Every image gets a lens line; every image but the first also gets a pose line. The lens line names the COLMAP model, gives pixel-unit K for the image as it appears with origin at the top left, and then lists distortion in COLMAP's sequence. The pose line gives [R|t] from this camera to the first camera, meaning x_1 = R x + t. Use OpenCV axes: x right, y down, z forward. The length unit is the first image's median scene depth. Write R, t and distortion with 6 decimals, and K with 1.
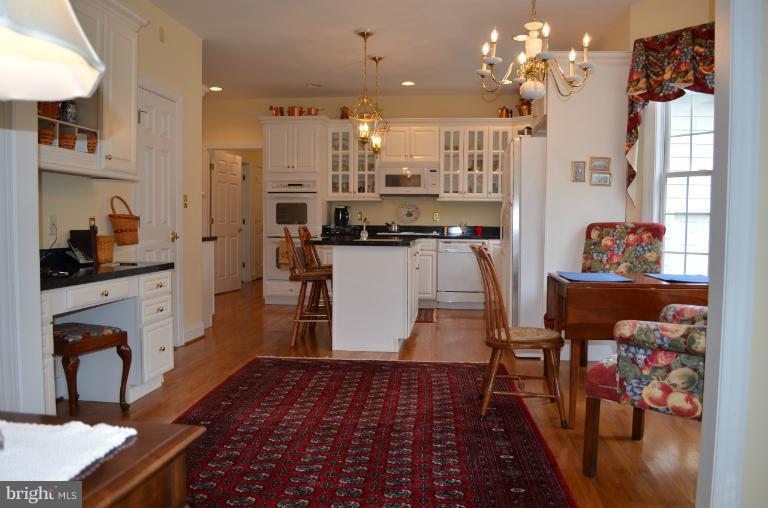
lens RADIAL K [[578.5, 0, 384.0], [0, 578.5, 254.0], [0, 0, 1]] dist [-0.091086, -0.001646]
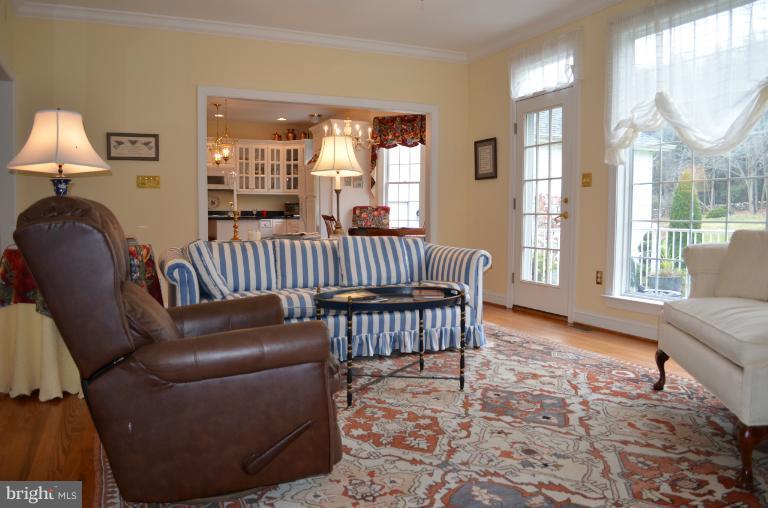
lens RADIAL K [[578.5, 0, 384.0], [0, 578.5, 254.0], [0, 0, 1]] dist [-0.091086, -0.001646]
pose [[0.843066, -0.042819, 0.536103, -0.651472], [0.034191, 0.999076, 0.026029, 0.064199], [-0.536722, -0.003614, 0.843751, -0.776637]]
